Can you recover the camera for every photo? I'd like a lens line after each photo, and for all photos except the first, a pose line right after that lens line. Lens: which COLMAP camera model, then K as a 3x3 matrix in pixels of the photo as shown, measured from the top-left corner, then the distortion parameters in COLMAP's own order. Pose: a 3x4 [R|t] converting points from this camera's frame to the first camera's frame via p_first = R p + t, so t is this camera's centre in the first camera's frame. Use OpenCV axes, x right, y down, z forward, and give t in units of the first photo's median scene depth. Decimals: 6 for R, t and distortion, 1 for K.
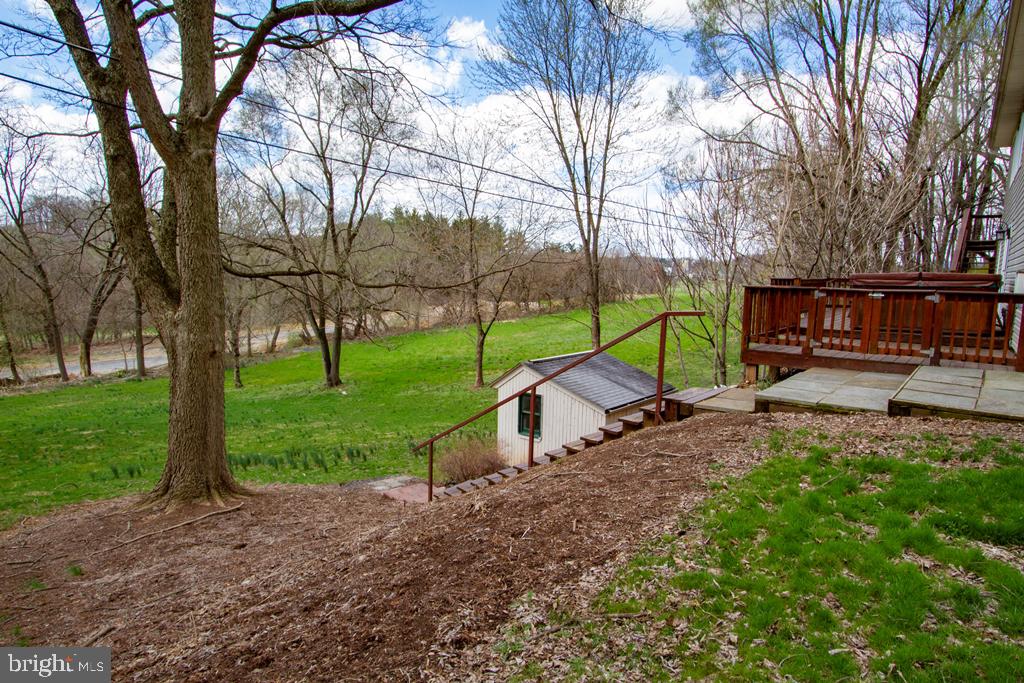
lens RADIAL K [[626.5, 0, 512.0], [0, 626.5, 341.5], [0, 0, 1]] dist [-0.000144, 0.000058]
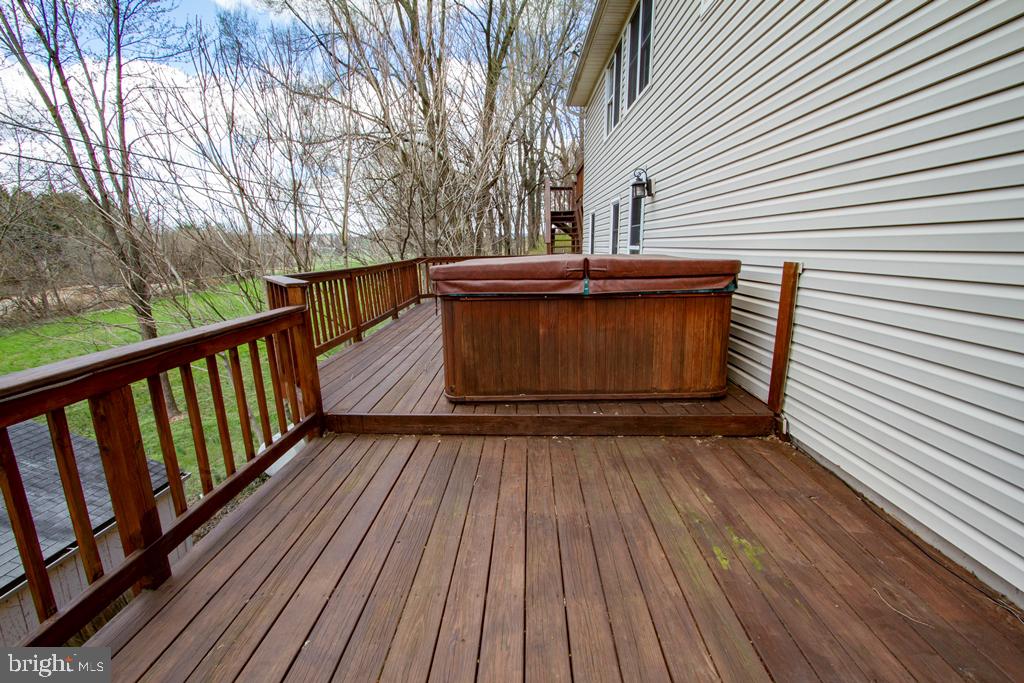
lens RADIAL K [[474.9, 0, 514.3], [0, 474.9, 358.8], [0, 0, 1]] dist [-0.032724, 0.000026]
pose [[0.812714, -0.154854, 0.561708, 0.178821], [0.083343, 0.985019, 0.150969, -0.039341], [-0.576671, -0.075880, 0.813445, 0.319763]]
